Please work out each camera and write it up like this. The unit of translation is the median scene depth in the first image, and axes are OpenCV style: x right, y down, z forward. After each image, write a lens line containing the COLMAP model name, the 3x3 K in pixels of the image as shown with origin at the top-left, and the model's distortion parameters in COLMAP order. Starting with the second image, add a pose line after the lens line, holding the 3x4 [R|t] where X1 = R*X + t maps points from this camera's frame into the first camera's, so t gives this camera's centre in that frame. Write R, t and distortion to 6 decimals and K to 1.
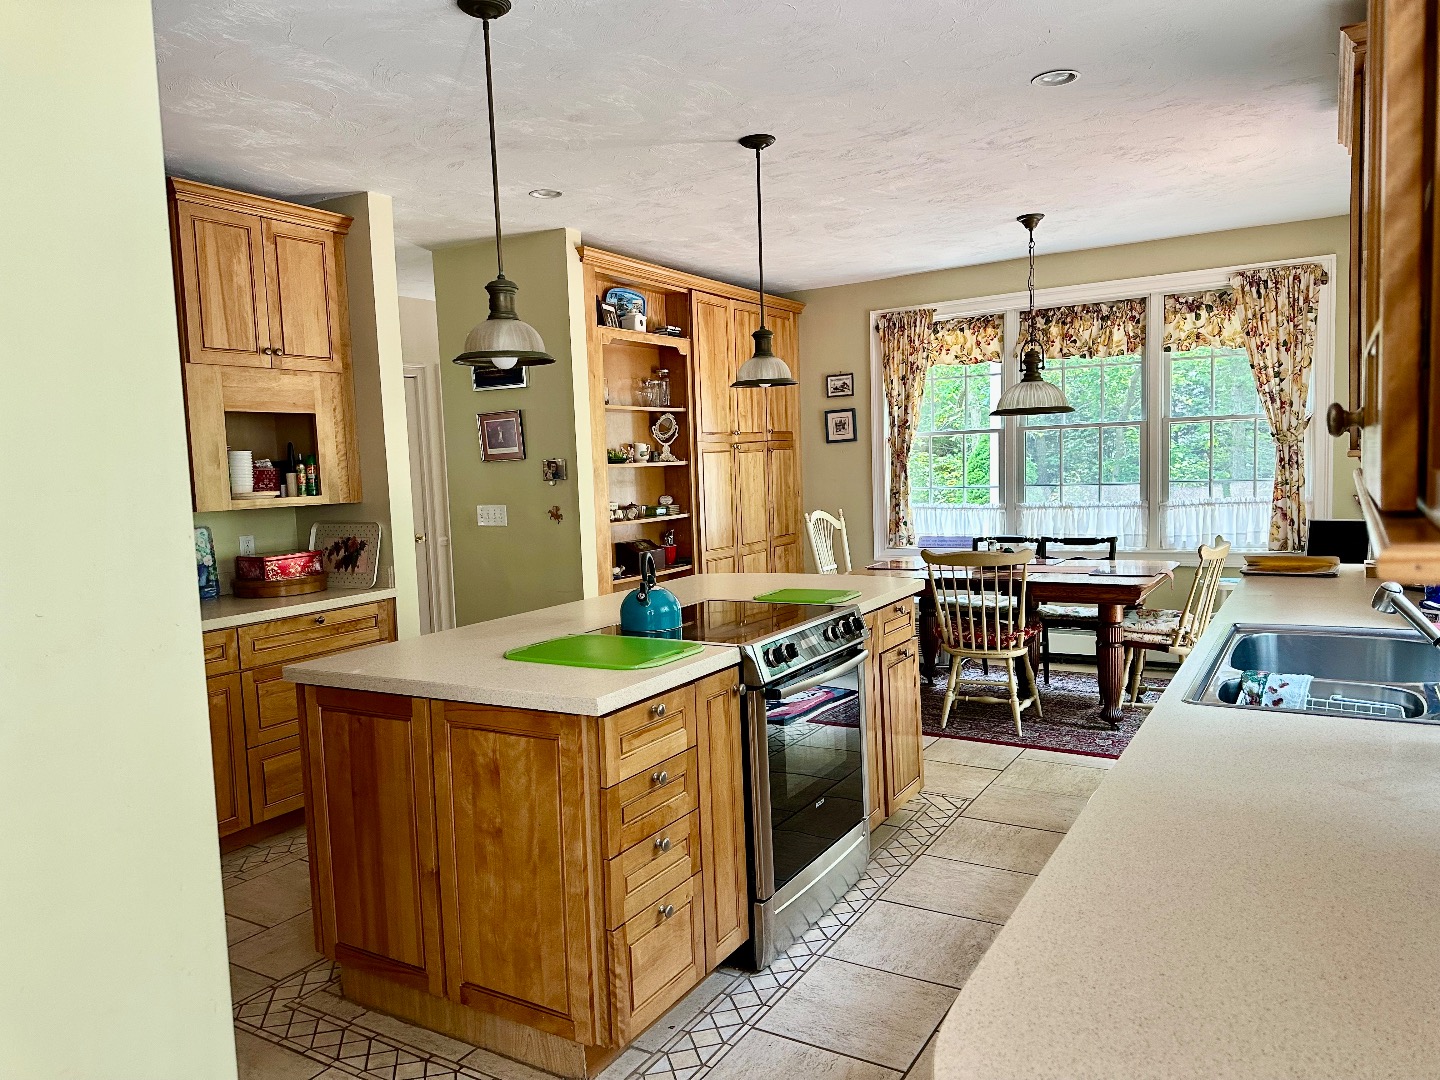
lens RADIAL K [[1015.8, 0, 708.7], [0, 1015.8, 536.1], [0, 0, 1]] dist [0.063546, -0.069103]
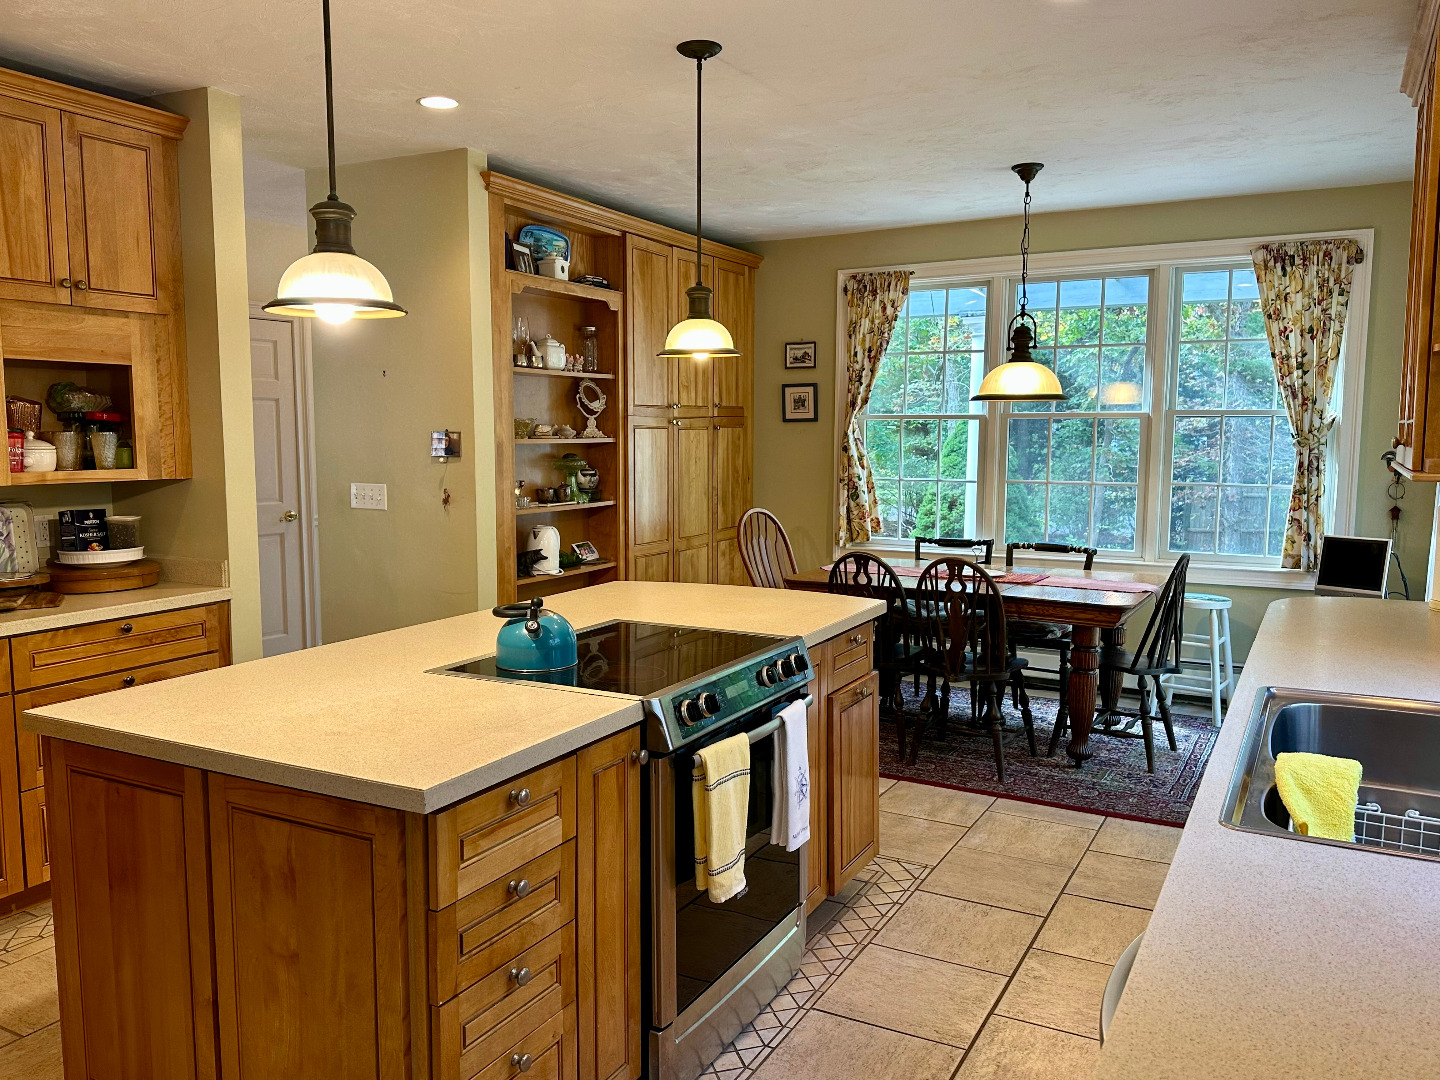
lens RADIAL K [[1141.6, 0, 720.8], [0, 1141.6, 539.7], [0, 0, 1]] dist [0.039116, -0.027507]
pose [[0.997671, 0.033287, 0.059536, 0.020716], [-0.034489, 0.999219, 0.019277, -0.018318], [-0.058848, -0.021285, 0.998040, 0.084950]]
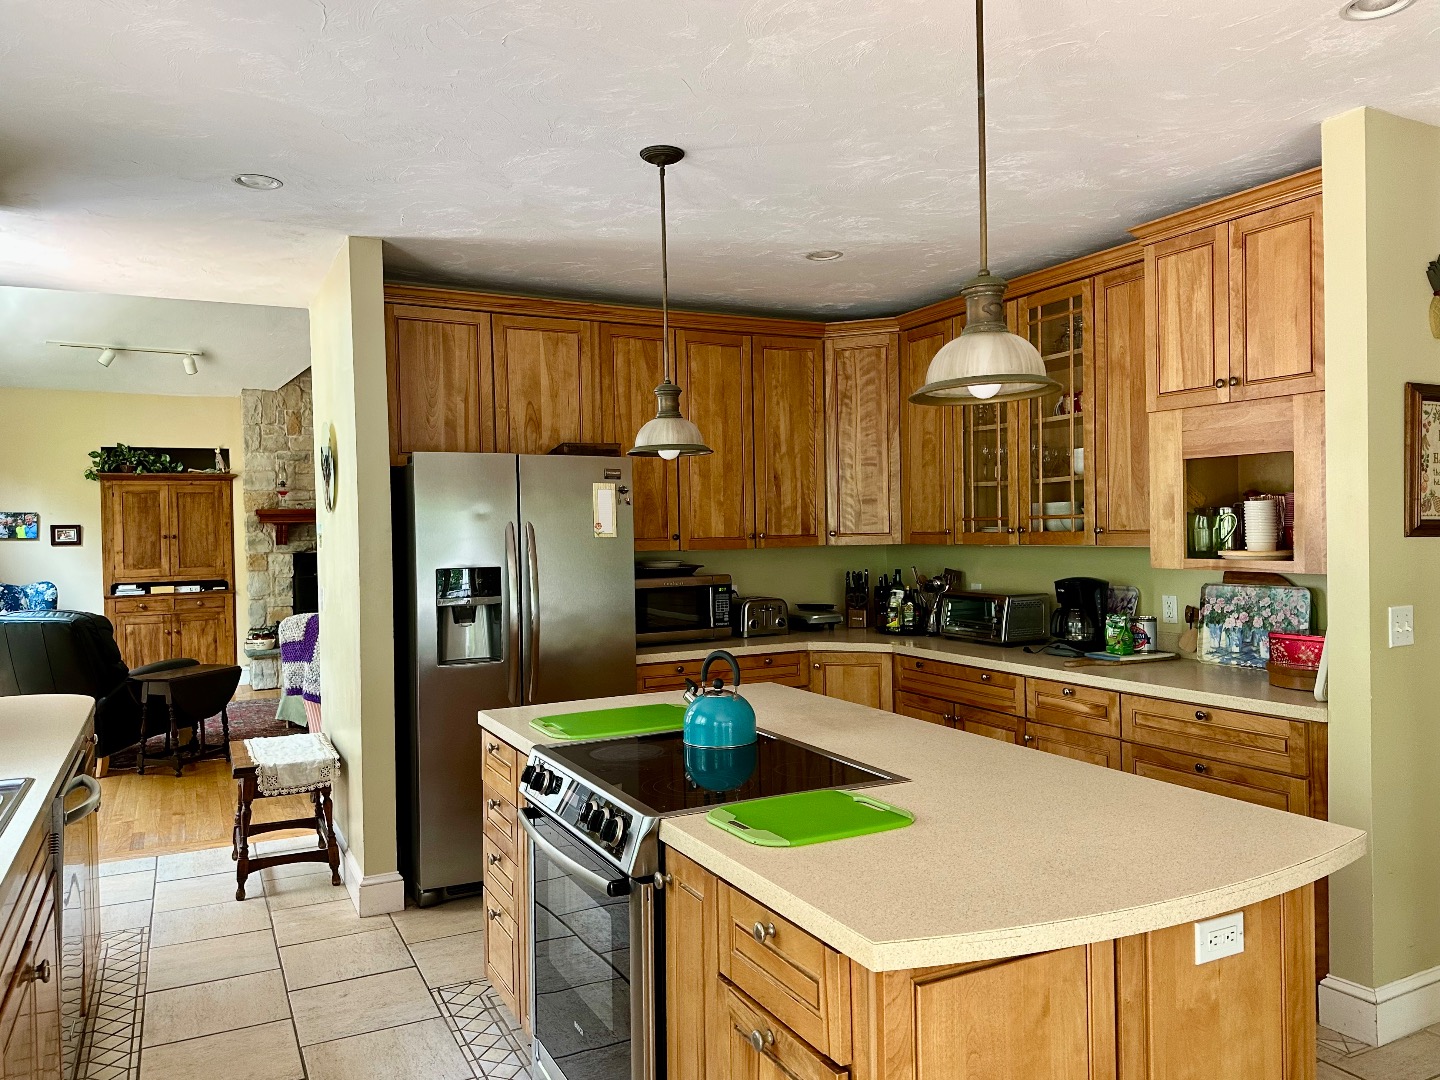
lens RADIAL K [[1015.8, 0, 676.1], [0, 1015.8, 535.0], [0, 0, 1]] dist [0.063546, -0.069103]
pose [[-0.537967, 0.041471, -0.841945, 0.485104], [-0.037367, 0.996634, 0.072967, -0.096439], [0.842137, 0.070715, -0.534607, 1.023426]]
